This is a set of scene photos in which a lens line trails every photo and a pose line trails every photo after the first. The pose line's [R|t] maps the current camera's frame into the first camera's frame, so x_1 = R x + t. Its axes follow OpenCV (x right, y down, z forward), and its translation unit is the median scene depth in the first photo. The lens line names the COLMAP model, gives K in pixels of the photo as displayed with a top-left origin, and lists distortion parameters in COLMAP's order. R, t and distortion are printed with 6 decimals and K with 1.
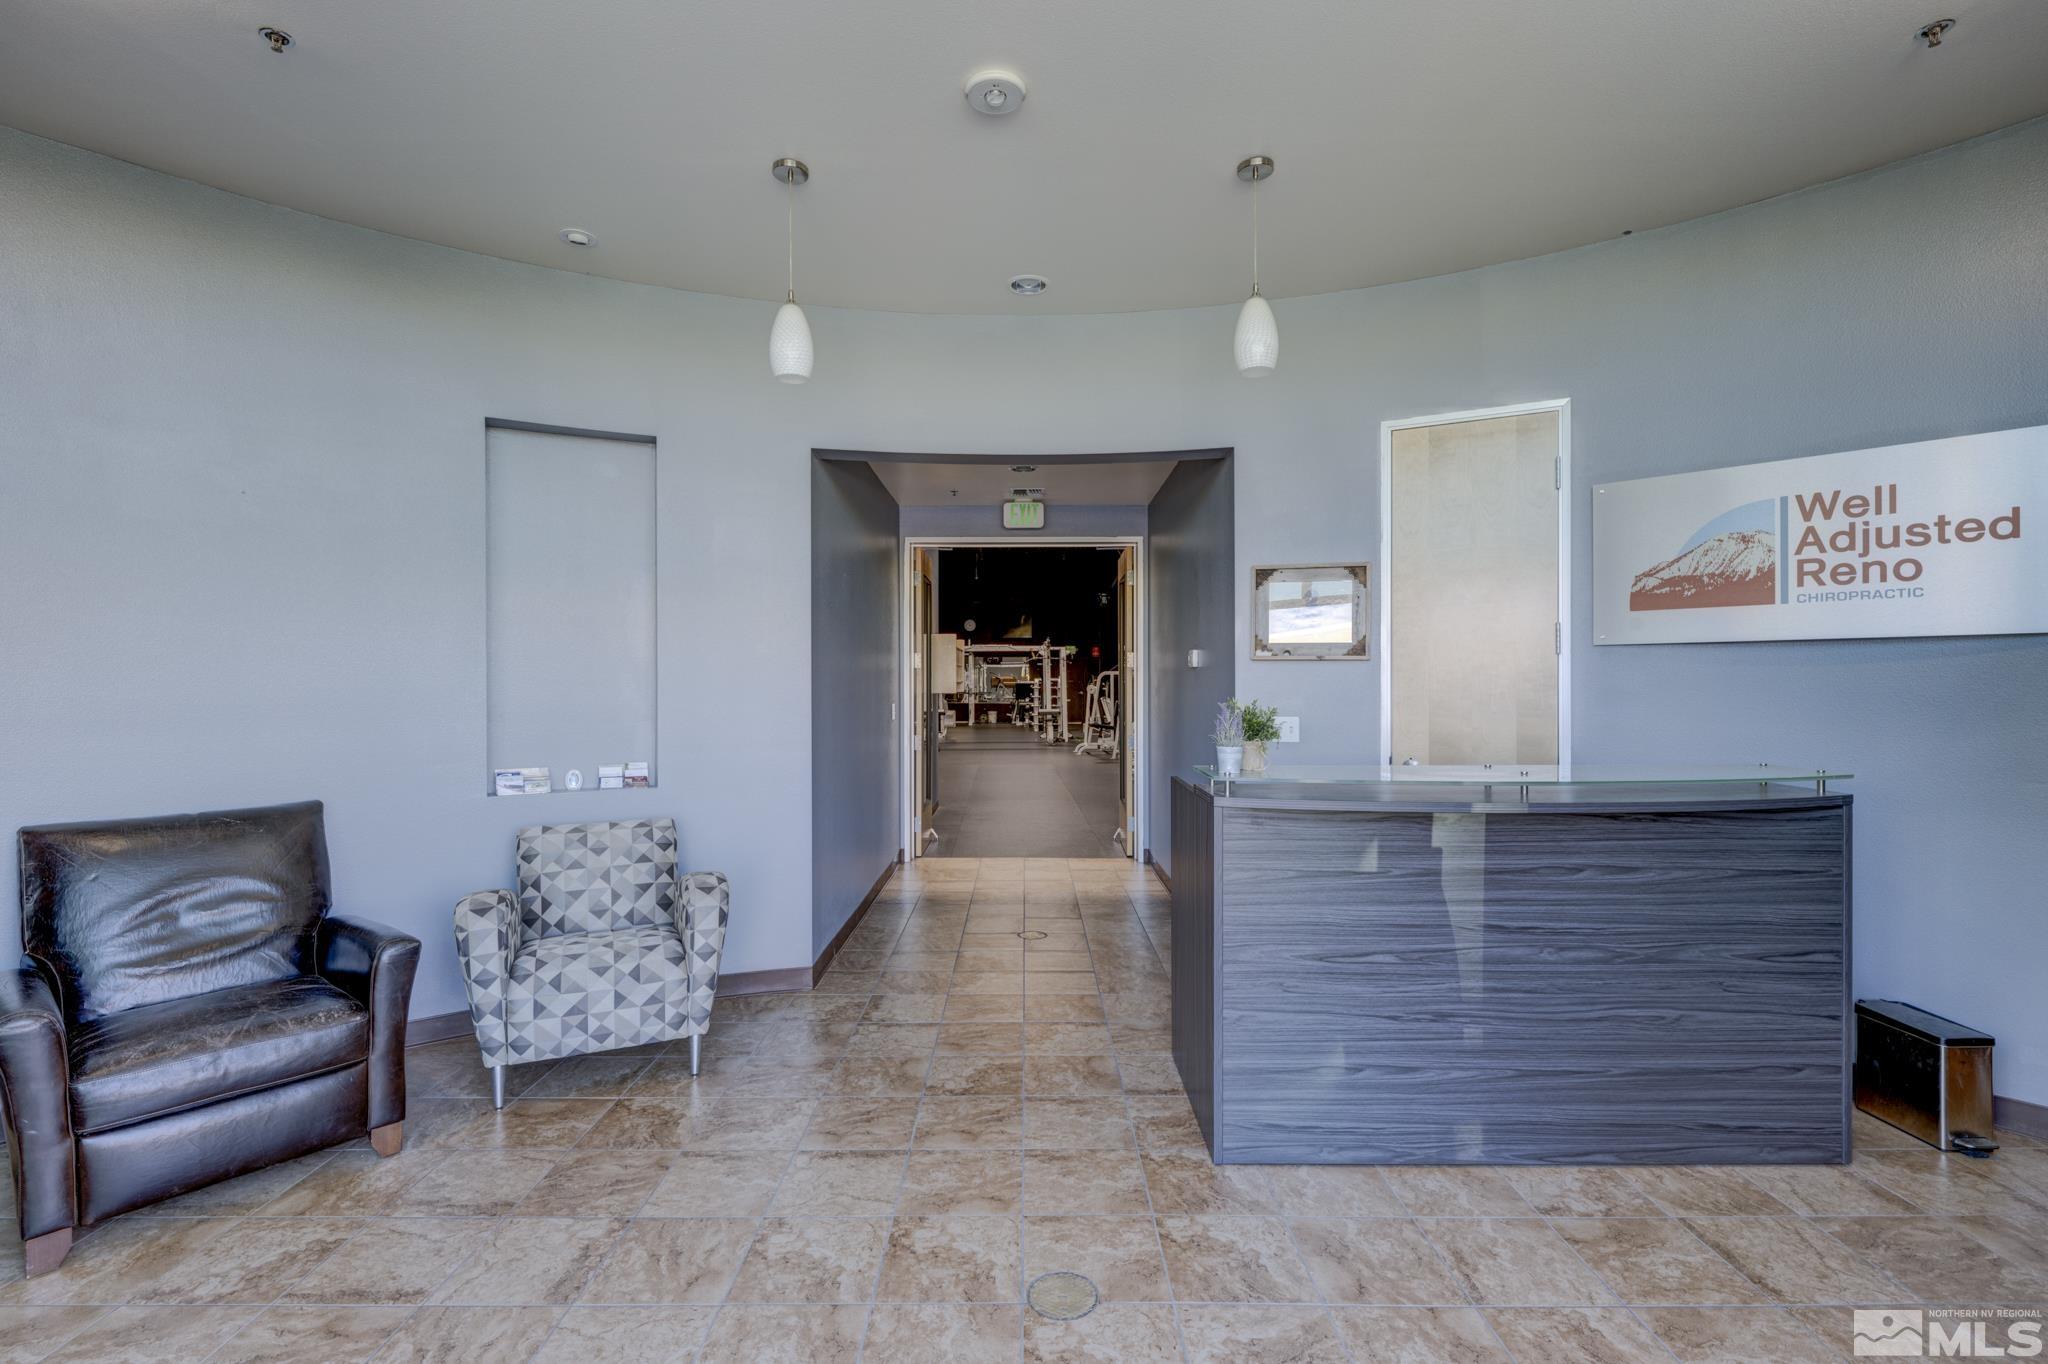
lens RADIAL K [[922.7, 0, 1024.9], [0, 922.7, 685.5], [0, 0, 1]] dist [0.001800, 0.000321]
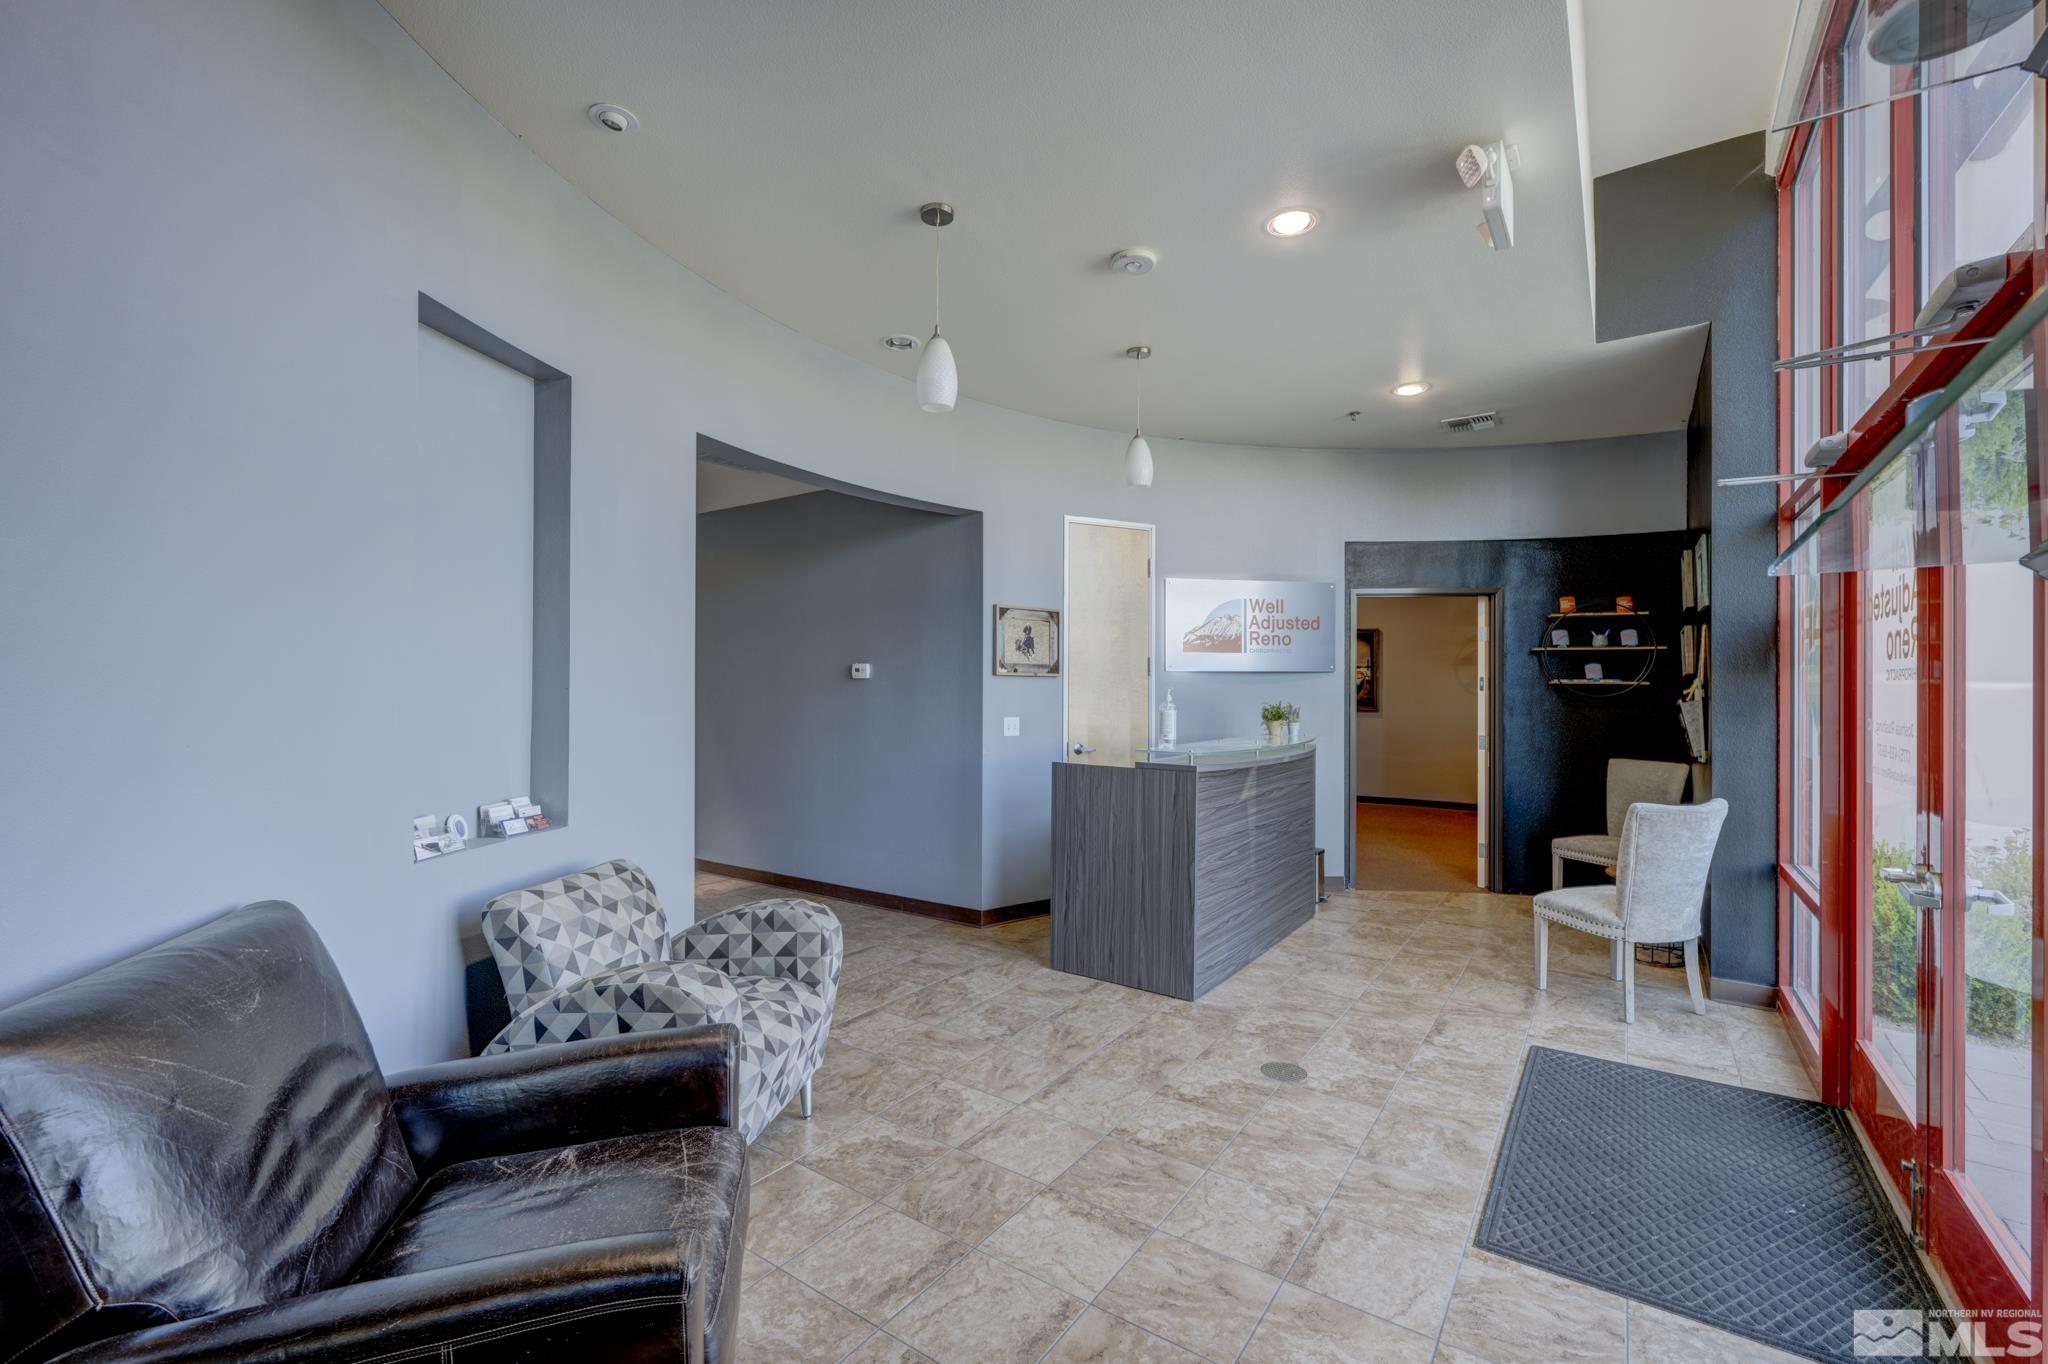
lens RADIAL K [[859.7, 0, 1025.7], [0, 859.7, 684.8], [0, 0, 1]] dist [0.000321, 0.000004]
pose [[0.570960, 0.008650, 0.820933, -1.052934], [0.000143, 0.999943, -0.010635, -0.000752], [-0.820978, 0.006190, 0.570926, 0.365625]]
